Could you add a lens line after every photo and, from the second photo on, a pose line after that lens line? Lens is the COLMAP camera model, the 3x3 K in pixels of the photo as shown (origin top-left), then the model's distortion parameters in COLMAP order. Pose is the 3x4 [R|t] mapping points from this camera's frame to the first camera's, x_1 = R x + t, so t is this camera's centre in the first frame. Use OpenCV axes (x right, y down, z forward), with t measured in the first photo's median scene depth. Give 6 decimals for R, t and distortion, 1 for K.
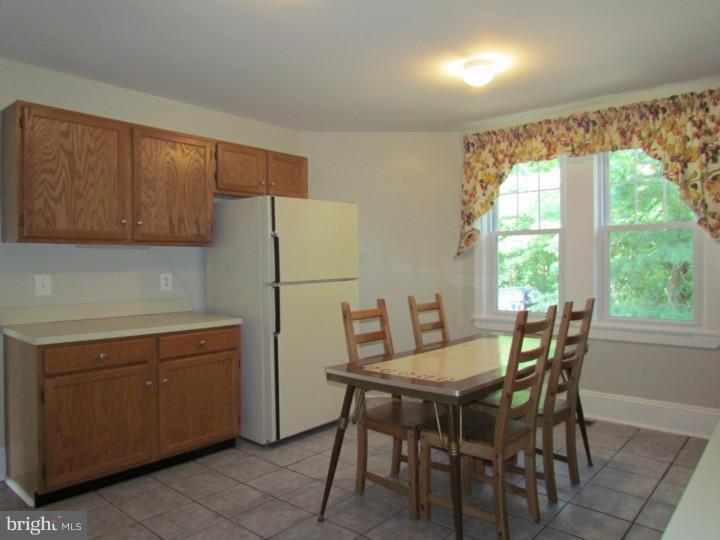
lens RADIAL K [[508.5, 0, 357.5], [0, 508.5, 268.6], [0, 0, 1]] dist [-0.035514, 0.007106]
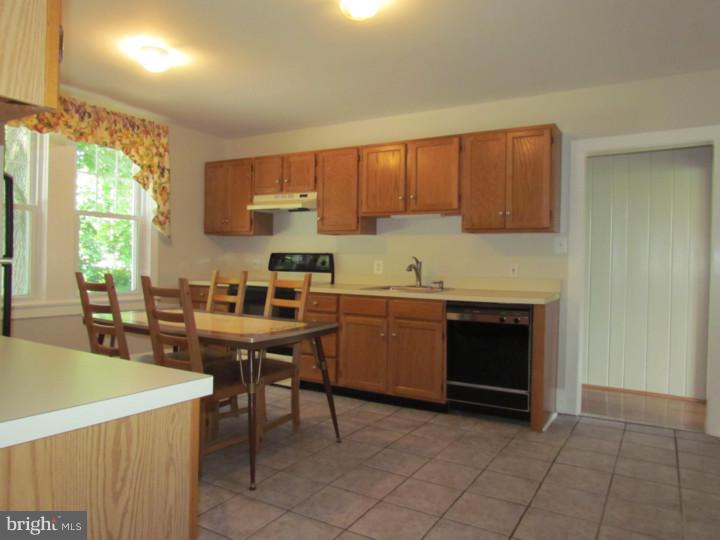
lens RADIAL K [[508.5, 0, 358.1], [0, 508.5, 269.3], [0, 0, 1]] dist [-0.035514, 0.007106]
pose [[-0.190624, -0.026363, 0.981309, -0.784238], [-0.030616, 0.999313, 0.020900, 0.005062], [-0.981186, -0.026060, -0.191300, 0.684448]]
